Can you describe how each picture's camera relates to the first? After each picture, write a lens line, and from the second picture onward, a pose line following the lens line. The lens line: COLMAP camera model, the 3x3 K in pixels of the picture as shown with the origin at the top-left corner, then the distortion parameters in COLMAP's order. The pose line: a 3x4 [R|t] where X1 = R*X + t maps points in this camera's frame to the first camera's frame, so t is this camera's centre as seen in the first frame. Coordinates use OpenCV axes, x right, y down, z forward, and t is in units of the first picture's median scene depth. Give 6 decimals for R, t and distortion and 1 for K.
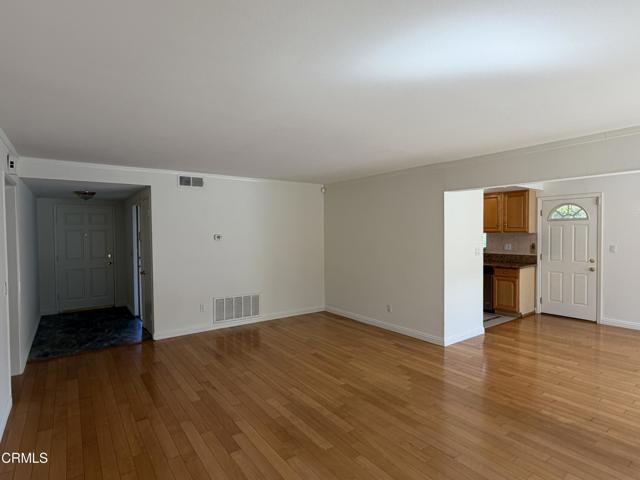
lens RADIAL K [[346.3, 0, 320.0], [0, 346.3, 240.0], [0, 0, 1]] dist [0.003050, -0.000253]
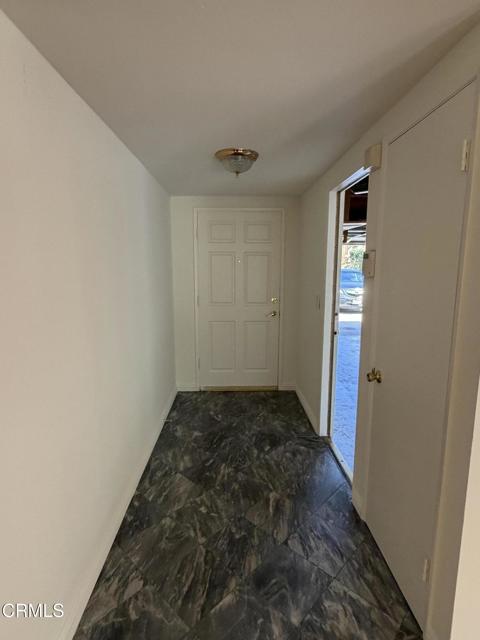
lens RADIAL K [[346.3, 0, 240.0], [0, 346.3, 320.0], [0, 0, 1]] dist [0.003050, -0.000253]
pose [[0.822336, 0.098992, -0.560325, -0.373380], [-0.021540, 0.989460, 0.143195, -0.001616], [0.568595, -0.105685, 0.815801, 0.569084]]
